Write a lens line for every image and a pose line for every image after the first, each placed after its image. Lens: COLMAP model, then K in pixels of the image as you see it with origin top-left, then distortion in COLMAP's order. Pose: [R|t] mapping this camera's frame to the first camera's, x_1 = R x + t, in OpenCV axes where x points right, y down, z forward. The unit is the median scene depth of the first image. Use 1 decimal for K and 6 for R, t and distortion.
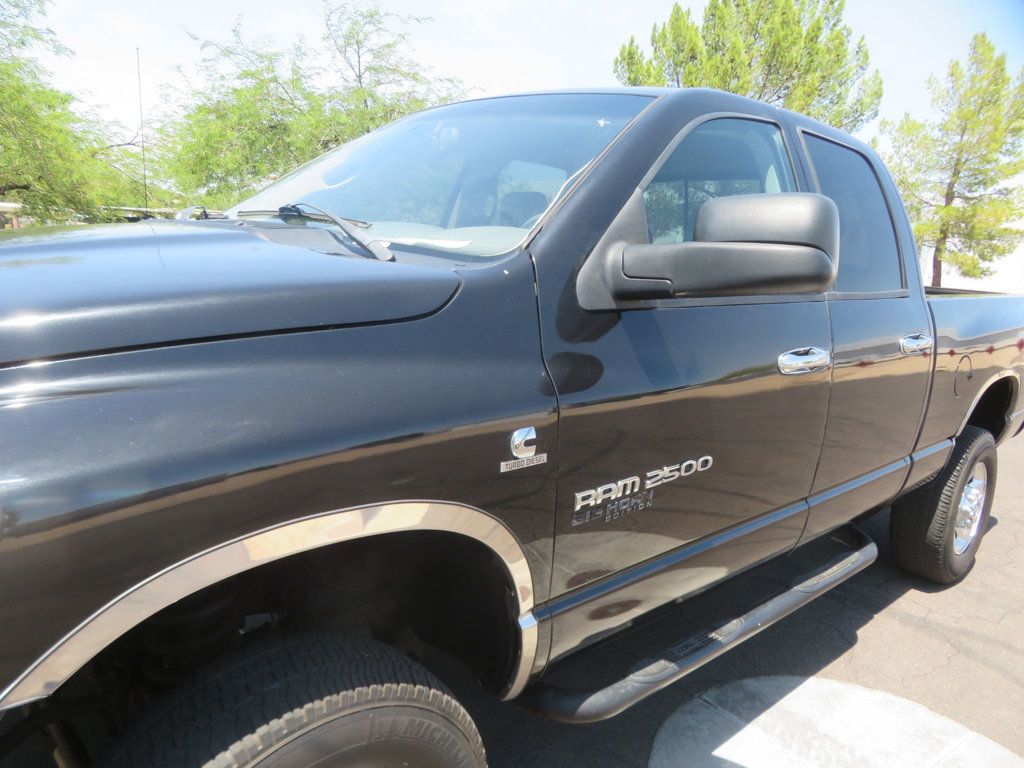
lens RADIAL K [[711.0, 0, 510.3], [0, 711.0, 380.0], [0, 0, 1]] dist [-0.017848, 0.001060]
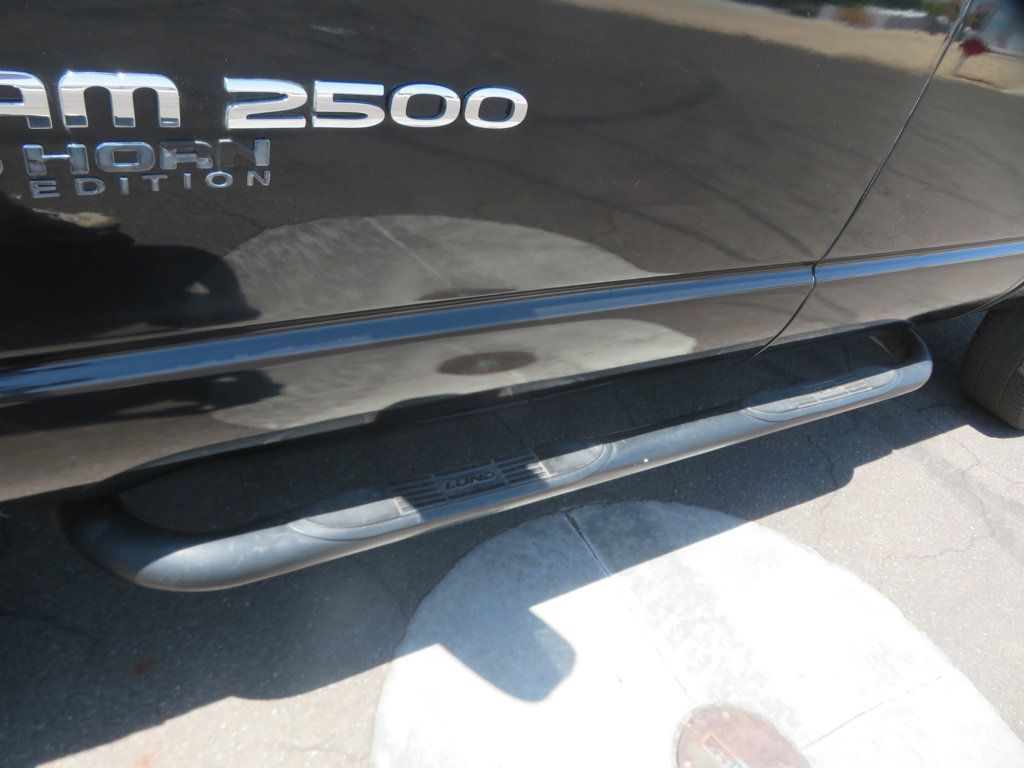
lens RADIAL K [[711.0, 0, 510.3], [0, 711.0, 380.0], [0, 0, 1]] dist [-0.017848, 0.001060]
pose [[0.970645, 0.228145, -0.076140, 0.262007], [-0.176426, 0.890540, 0.419301, 0.066748], [0.163467, -0.393559, 0.904649, 0.472521]]
